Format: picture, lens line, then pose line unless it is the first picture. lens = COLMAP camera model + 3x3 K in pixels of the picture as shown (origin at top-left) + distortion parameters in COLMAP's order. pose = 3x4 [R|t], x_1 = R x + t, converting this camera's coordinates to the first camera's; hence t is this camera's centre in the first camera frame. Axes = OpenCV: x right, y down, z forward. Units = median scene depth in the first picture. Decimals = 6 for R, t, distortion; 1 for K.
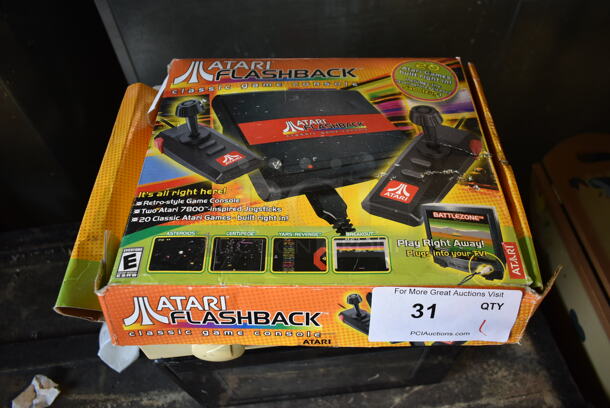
lens RADIAL K [[464.3, 0, 305.8], [0, 464.3, 202.9], [0, 0, 1]] dist [-0.021889, 0.011891]
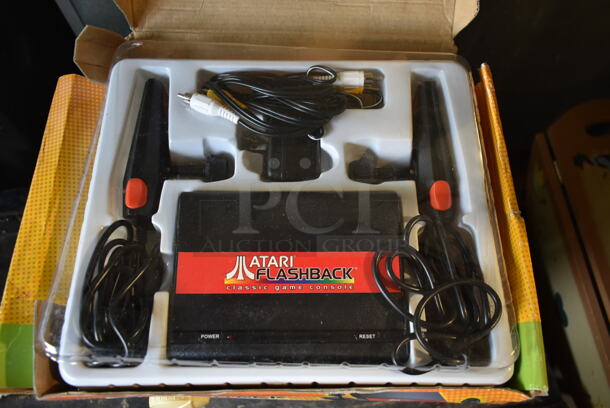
lens RADIAL K [[464.3, 0, 308.2], [0, 464.3, 203.1], [0, 0, 1]] dist [-0.021889, 0.011891]
pose [[0.999144, 0.014045, 0.038915, 0.020742], [-0.022041, 0.976722, 0.213374, -0.286602], [-0.035012, -0.214049, 0.976195, 0.210593]]
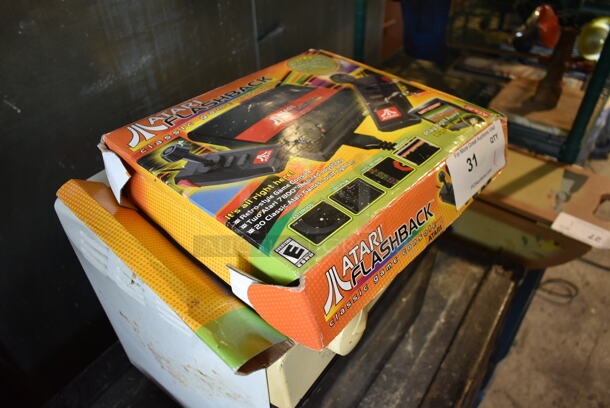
lens RADIAL K [[464.3, 0, 308.7], [0, 464.3, 201.9], [0, 0, 1]] dist [-0.021889, 0.011891]
pose [[0.667934, -0.458472, 0.586232, -0.759708], [0.589699, 0.806578, -0.041086, 0.088811], [-0.454005, 0.373143, 0.809101, 0.158973]]
